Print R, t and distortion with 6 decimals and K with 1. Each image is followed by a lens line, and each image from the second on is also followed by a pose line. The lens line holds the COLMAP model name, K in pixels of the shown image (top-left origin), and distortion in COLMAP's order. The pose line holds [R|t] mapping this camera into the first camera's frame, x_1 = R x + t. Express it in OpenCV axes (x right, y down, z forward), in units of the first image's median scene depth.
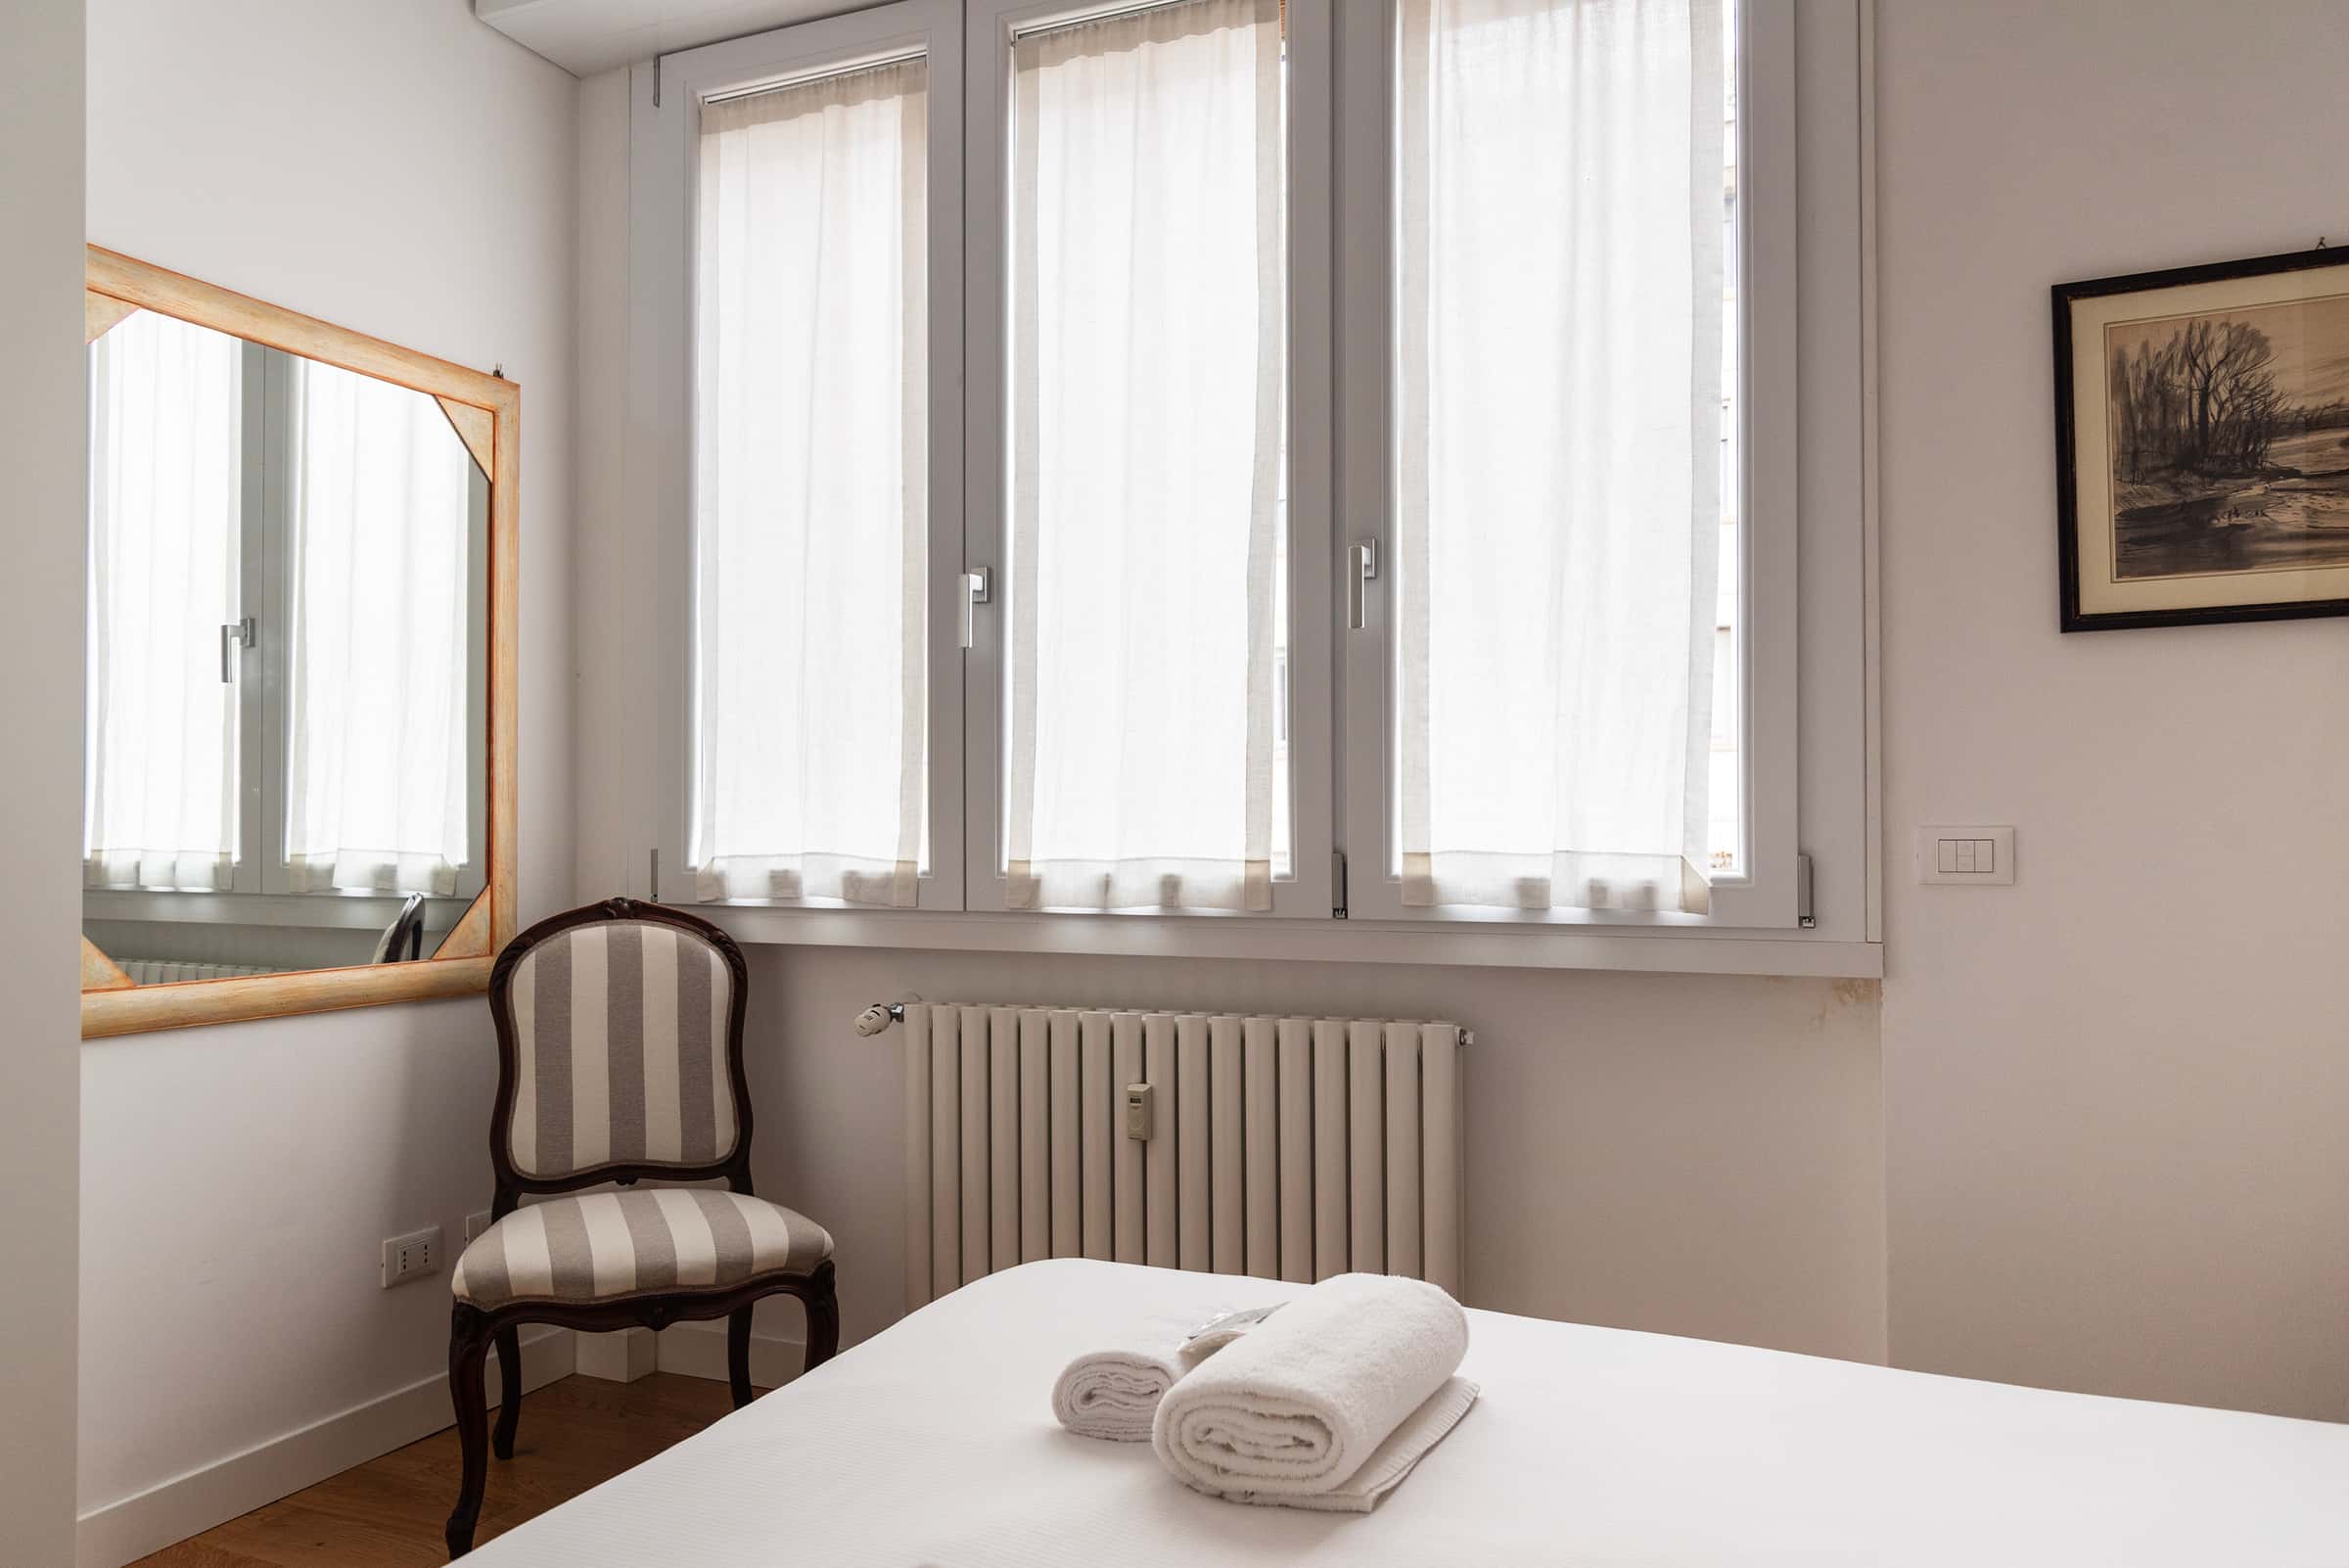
lens RADIAL K [[1614.3, 0, 1191.7], [0, 1614.3, 817.8], [0, 0, 1]] dist [-0.004933, -0.000953]
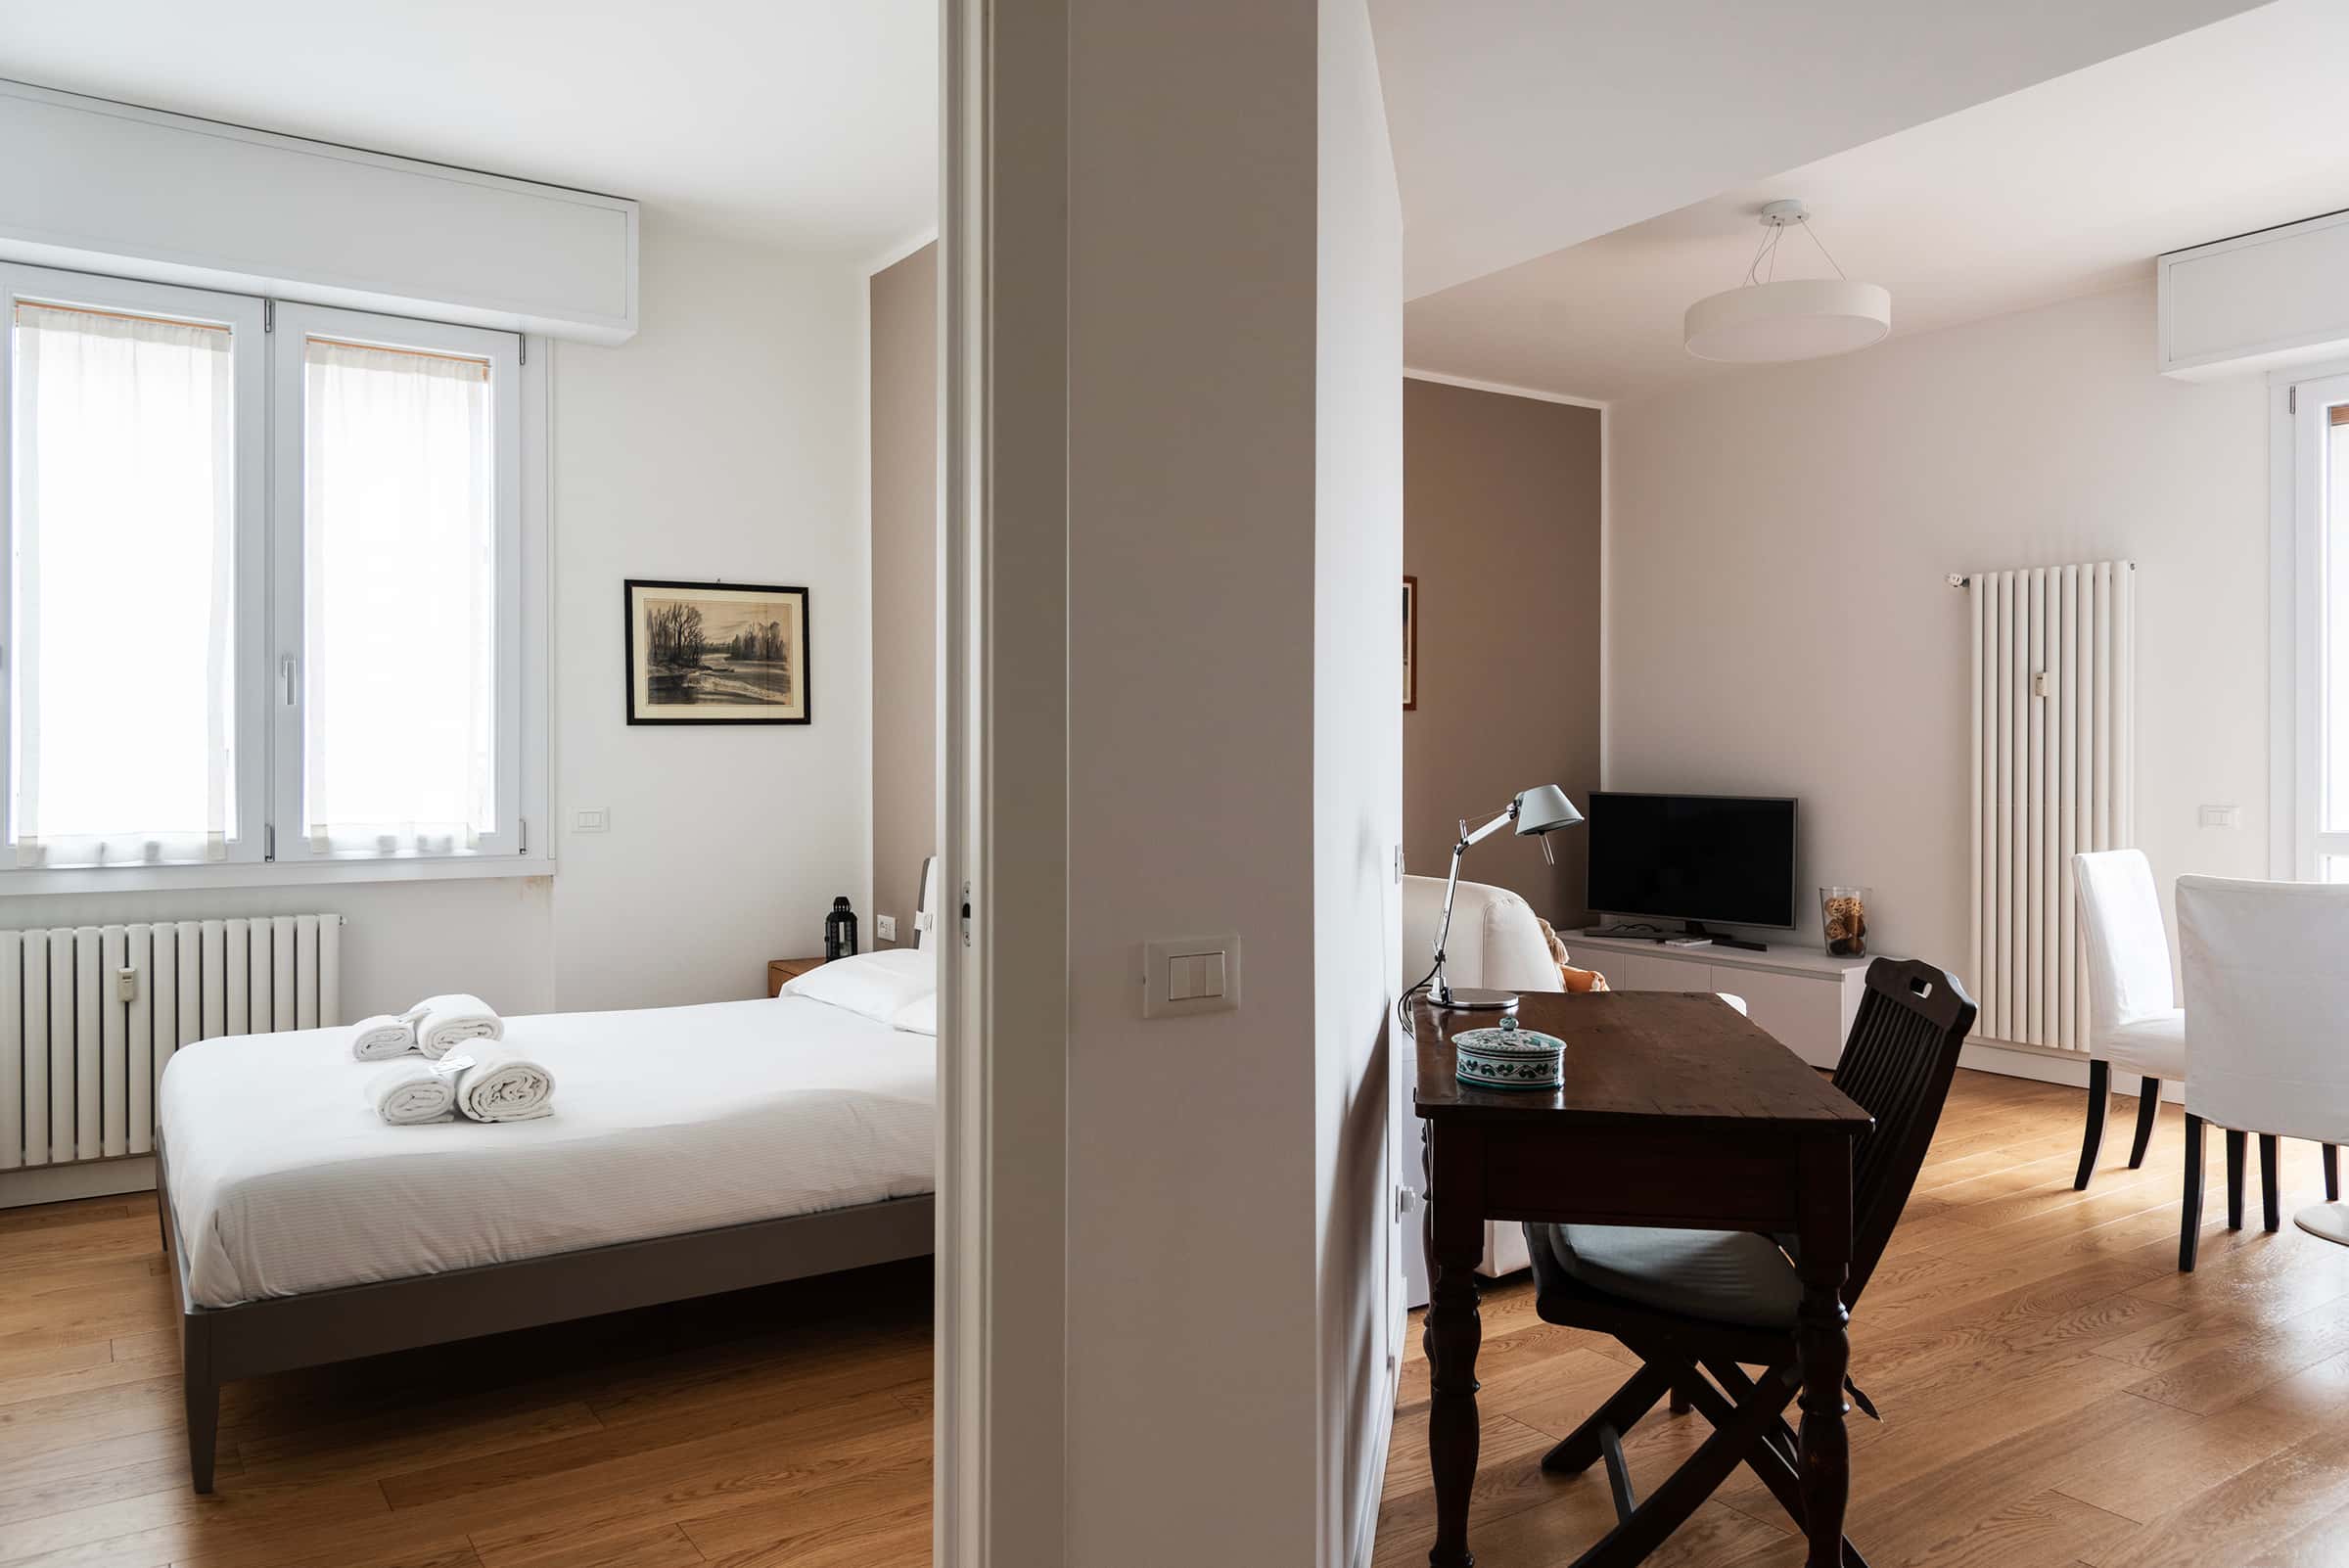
lens RADIAL K [[1594.5, 0, 1165.2], [0, 1594.5, 745.5], [0, 0, 1]] dist [-0.002041, -0.003964]
pose [[0.553434, 0.010140, 0.832831, -0.991905], [-0.008026, 0.999944, -0.006841, -0.075445], [-0.832854, -0.002898, 0.553484, -0.977649]]
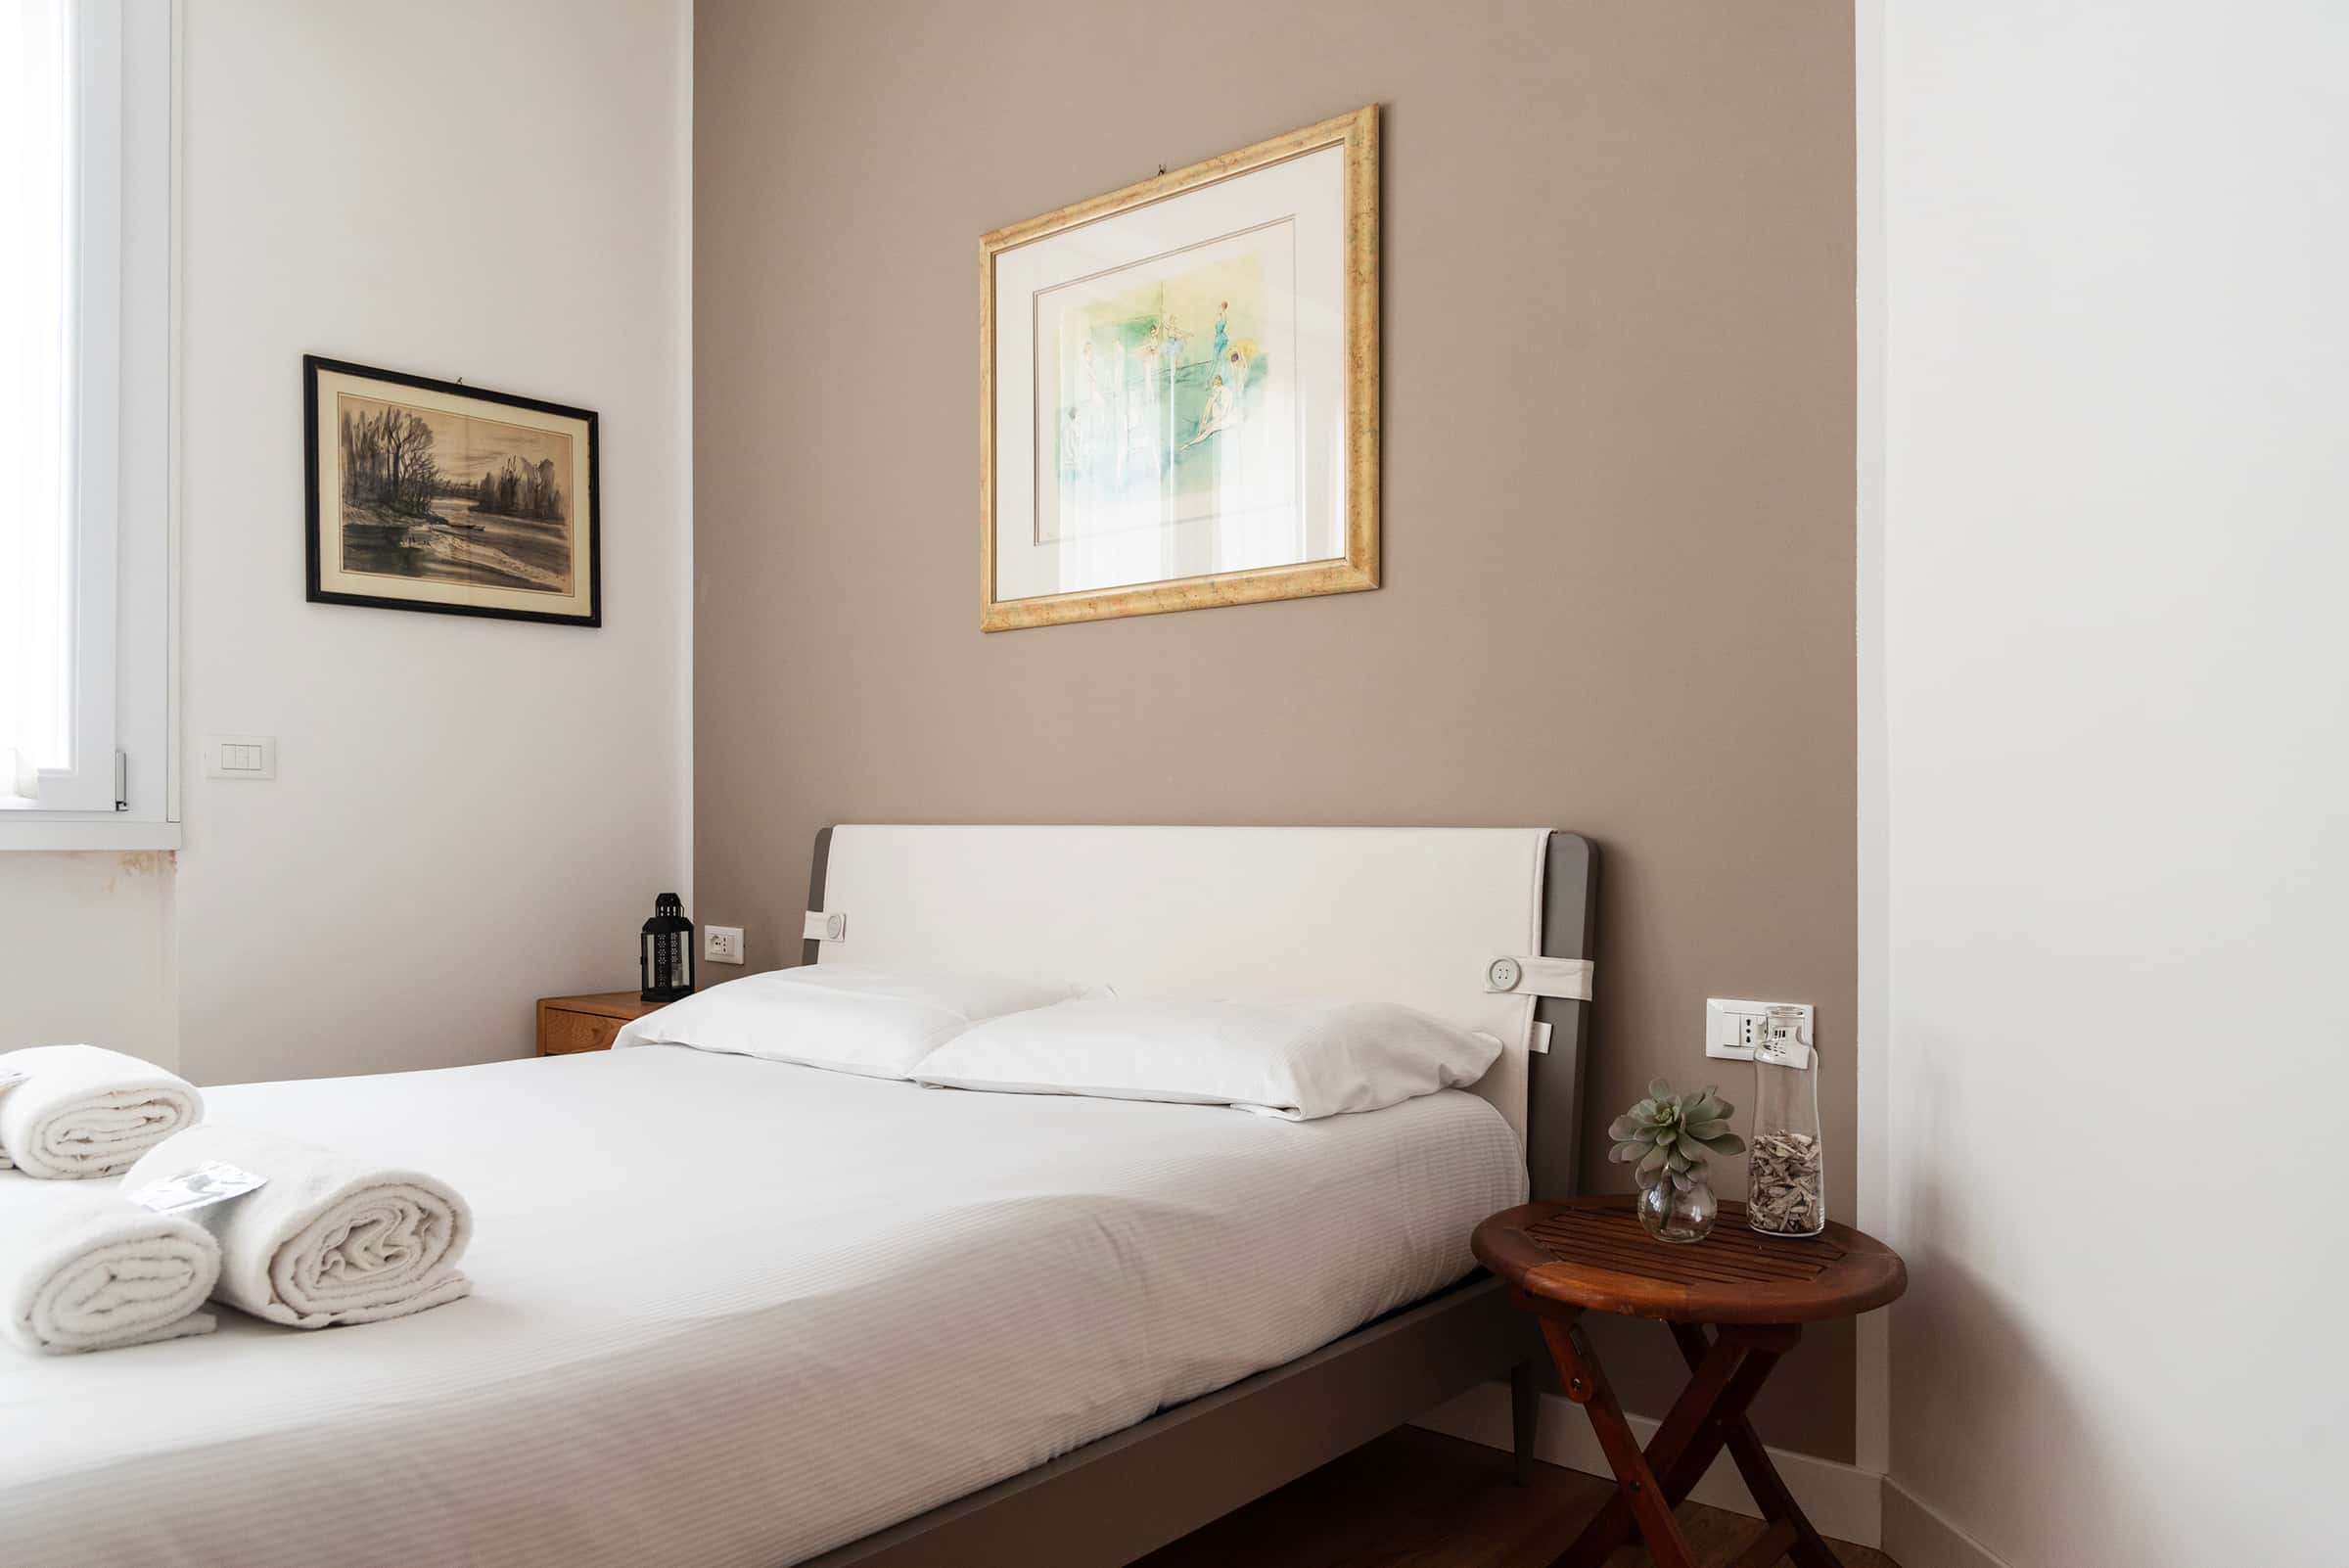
lens RADIAL K [[1631.0, 0, 1145.9], [0, 1631.0, 824.8], [0, 0, 1]] dist [-0.001444, -0.023313]
pose [[0.304221, 0.007869, 0.952569, -0.596859], [-0.013123, 0.999906, -0.004069, 0.077225], [-0.952511, -0.011262, 0.304296, -0.137320]]
